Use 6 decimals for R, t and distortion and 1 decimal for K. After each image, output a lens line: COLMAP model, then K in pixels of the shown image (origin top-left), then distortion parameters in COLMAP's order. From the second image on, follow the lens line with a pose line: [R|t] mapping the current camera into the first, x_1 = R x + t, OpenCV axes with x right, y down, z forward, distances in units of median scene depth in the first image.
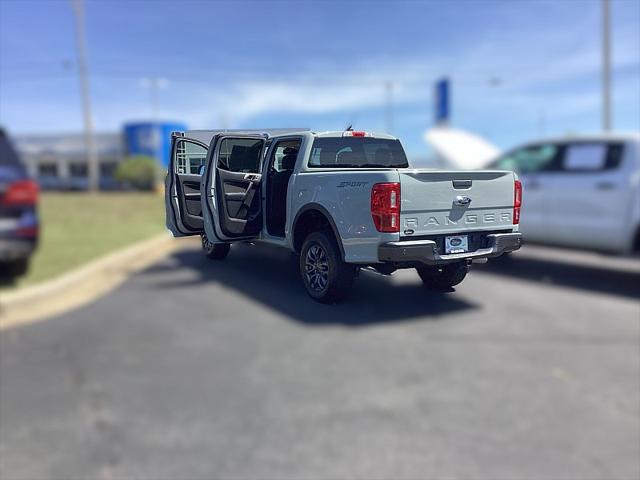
lens RADIAL K [[604.7, 0, 320.0], [0, 604.7, 240.0], [0, 0, 1]] dist [0.043094, -0.014536]
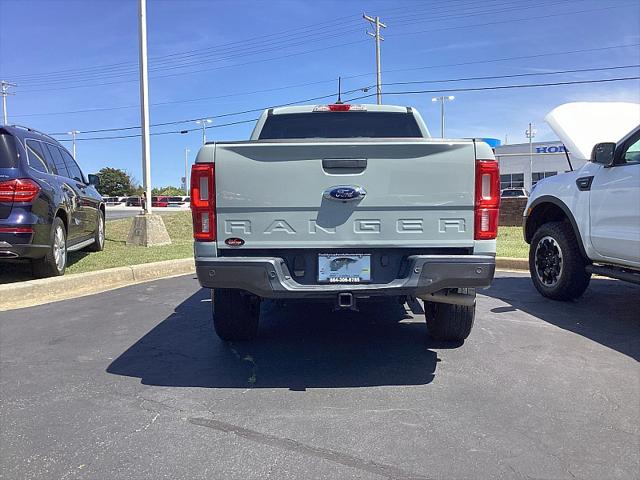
lens RADIAL K [[604.7, 0, 320.0], [0, 604.7, 240.0], [0, 0, 1]] dist [0.043094, -0.014536]
pose [[0.871335, 0.038324, -0.489189, 0.497476], [-0.052891, 0.998472, -0.015986, -0.009557], [0.487829, 0.039803, 0.872031, 0.476562]]
